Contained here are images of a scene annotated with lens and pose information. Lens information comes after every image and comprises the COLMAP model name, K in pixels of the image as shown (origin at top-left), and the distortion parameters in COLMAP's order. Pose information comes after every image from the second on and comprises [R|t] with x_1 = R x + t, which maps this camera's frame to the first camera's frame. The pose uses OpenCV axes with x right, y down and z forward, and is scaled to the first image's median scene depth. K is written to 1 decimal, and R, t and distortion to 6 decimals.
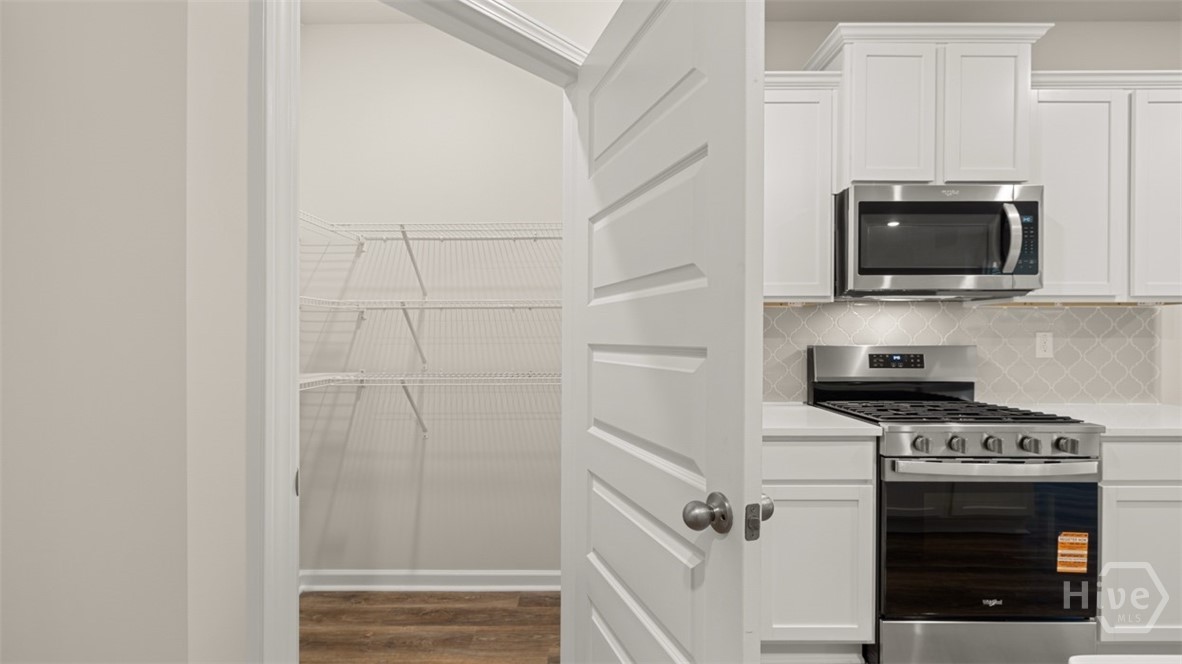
lens RADIAL K [[494.1, 0, 590.7], [0, 494.1, 339.3], [0, 0, 1]] dist [-0.002141, -0.000057]
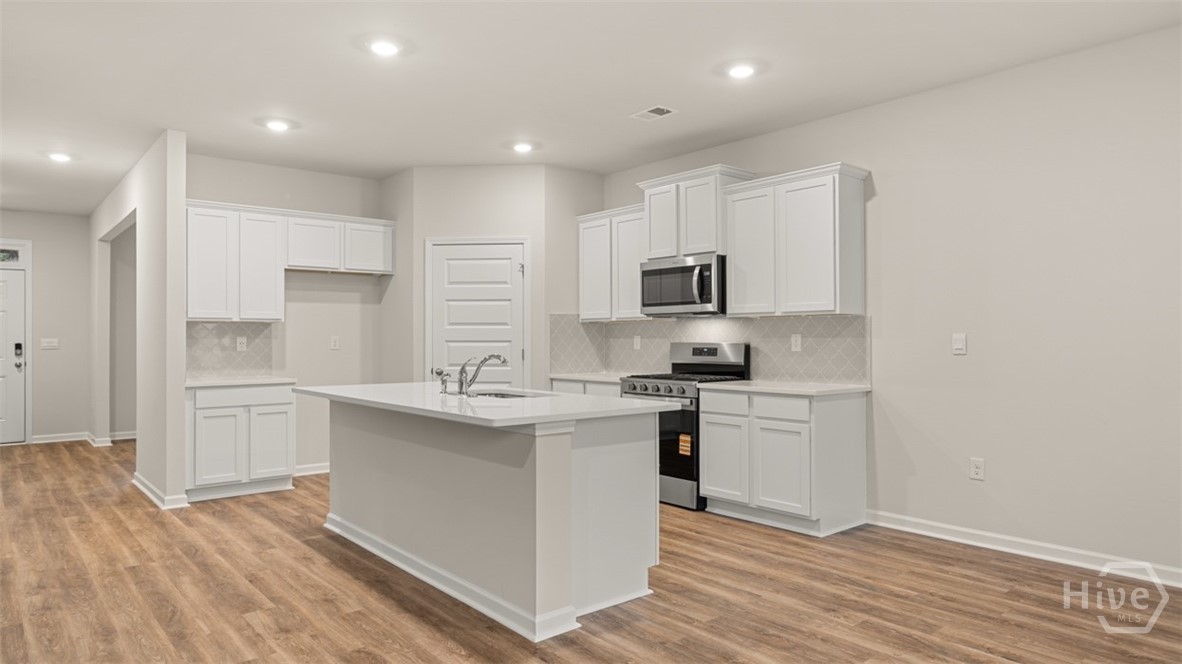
lens RADIAL K [[722.7, 0, 581.9], [0, 722.7, 337.3], [0, 0, 1]] dist [-0.002784, 0.003531]
pose [[0.643404, -0.003706, -0.765518, 2.583814], [-0.000940, 0.999984, -0.005631, 0.009616], [0.765526, 0.004342, 0.643390, -1.064137]]
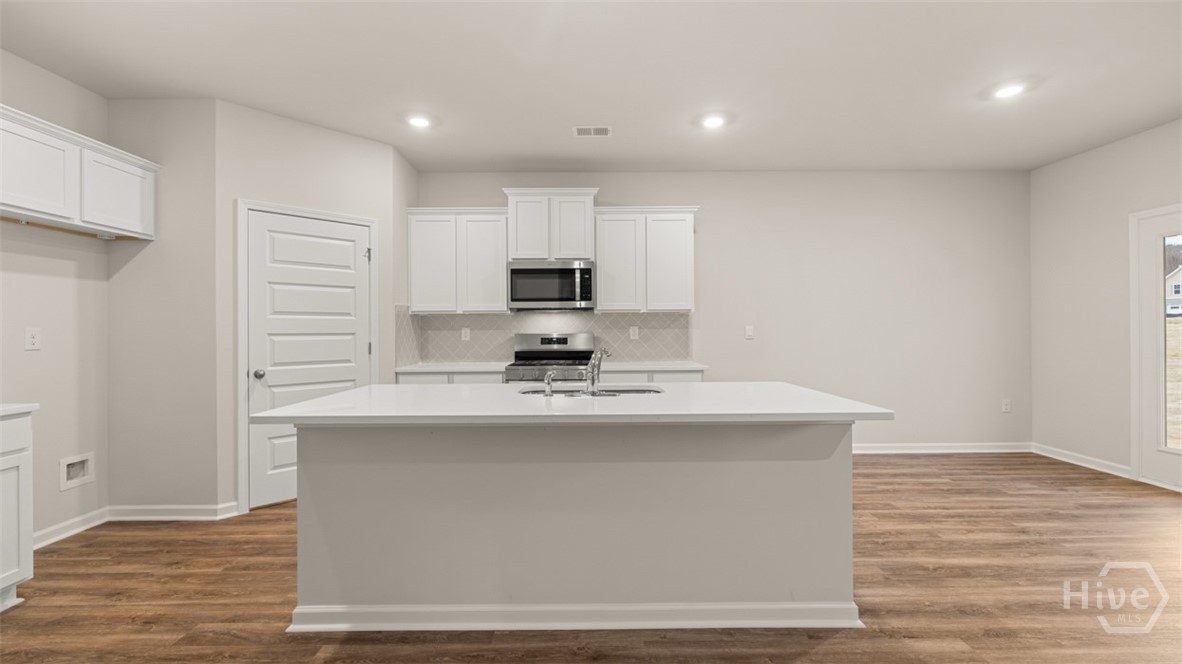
lens RADIAL K [[494.1, 0, 586.9], [0, 494.1, 328.8], [0, 0, 1]] dist [-0.002141, -0.000057]
pose [[0.999894, -0.006885, 0.012803, 0.834658], [0.006971, 0.999954, -0.006652, 0.009105], [-0.012756, 0.006741, 0.999896, -1.202148]]
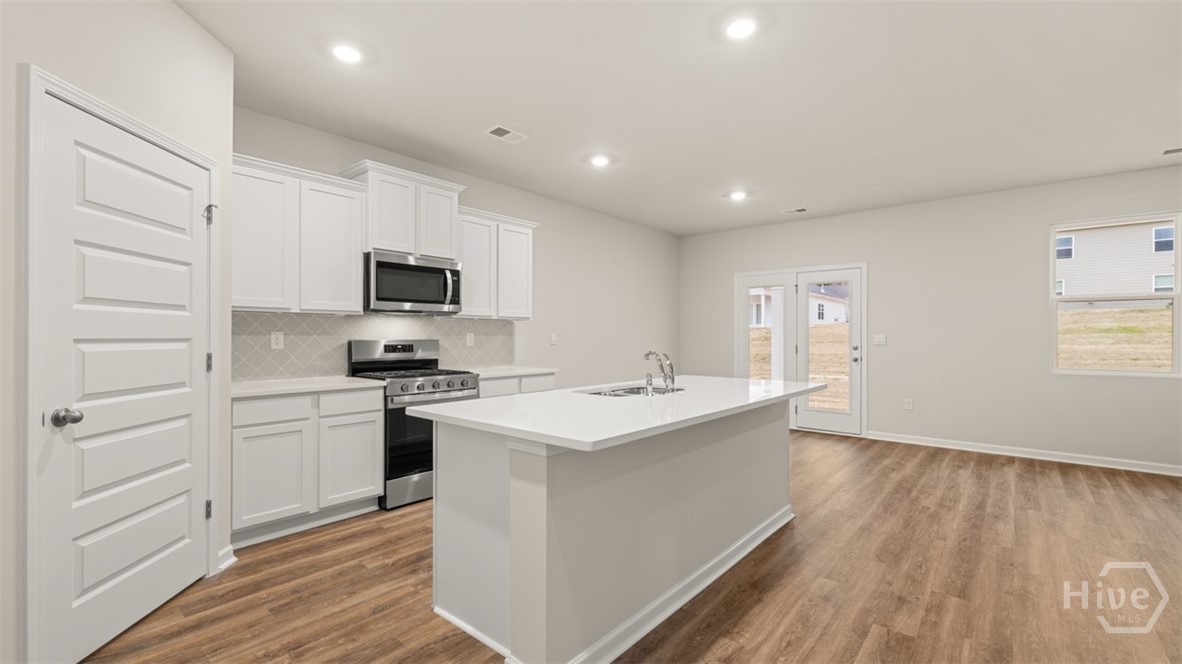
lens RADIAL K [[494.1, 0, 584.1], [0, 494.1, 337.0], [0, 0, 1]] dist [-0.002141, -0.000057]
pose [[0.655392, -0.001455, 0.755288, -0.324837], [0.001827, 0.999998, 0.000342, 0.004297], [-0.755287, 0.001156, 0.655393, -0.758020]]
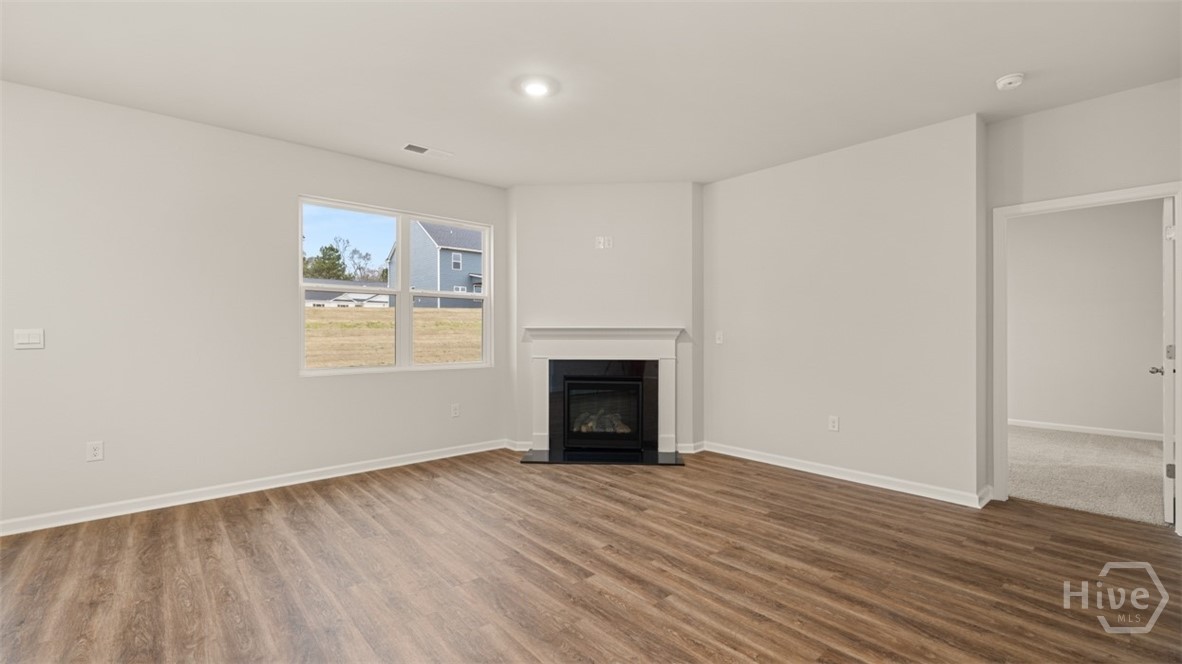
lens RADIAL K [[494.1, 0, 588.0], [0, 494.1, 331.8], [0, 0, 1]] dist [-0.002141, -0.000057]
pose [[-0.665044, -0.001312, 0.746803, 0.749574], [0.002230, 0.999991, 0.003743, 0.002958], [-0.746801, 0.004154, -0.665035, -0.443651]]
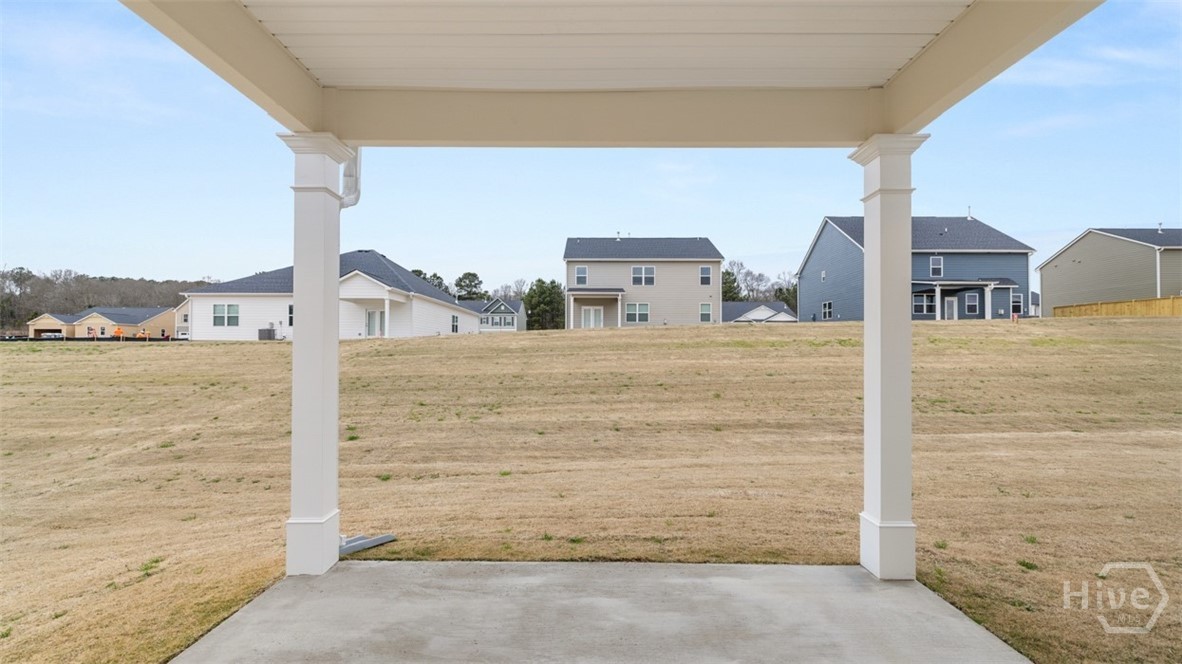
lens RADIAL K [[494.1, 0, 588.0], [0, 494.1, 340.4], [0, 0, 1]] dist [-0.002141, -0.000057]
pose [[0.005212, 0.022484, 0.999734, 3.014852], [0.000710, 0.999747, -0.022488, 0.026749], [-0.999986, 0.000827, 0.005194, 0.133352]]
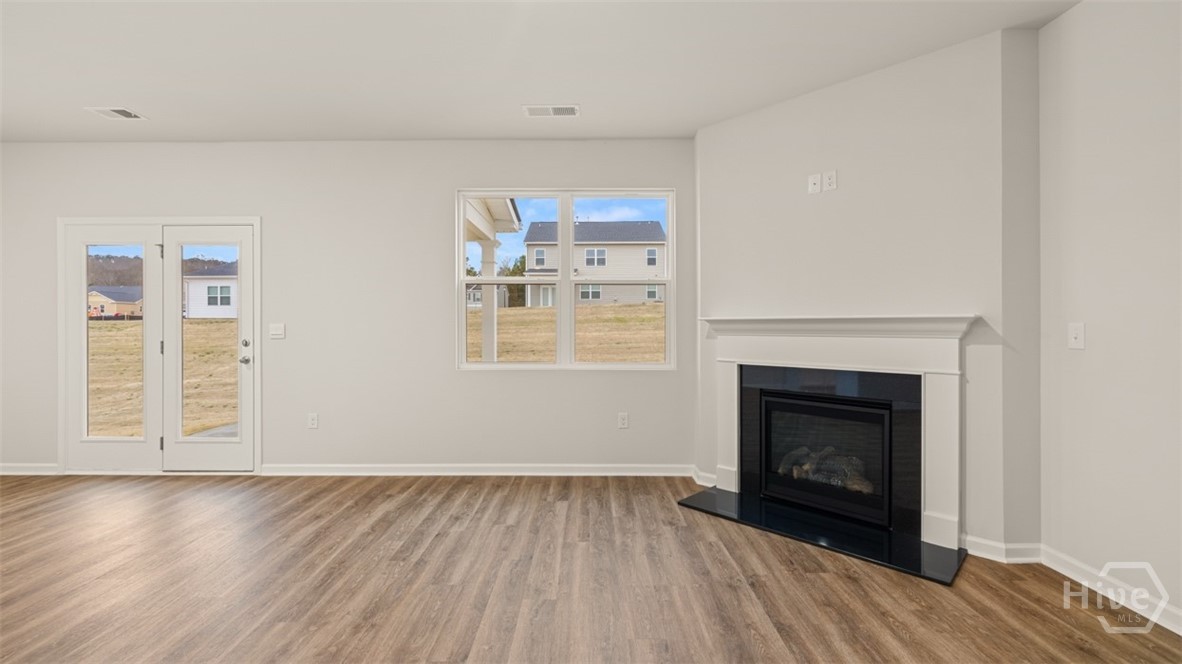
lens RADIAL K [[494.1, 0, 588.6], [0, 494.1, 328.2], [0, 0, 1]] dist [-0.002141, -0.000057]
pose [[-0.000956, -0.006057, 0.999981, 0.999353], [0.006838, 0.999958, 0.006063, 0.010673], [-0.999976, 0.006844, -0.000915, -1.436278]]
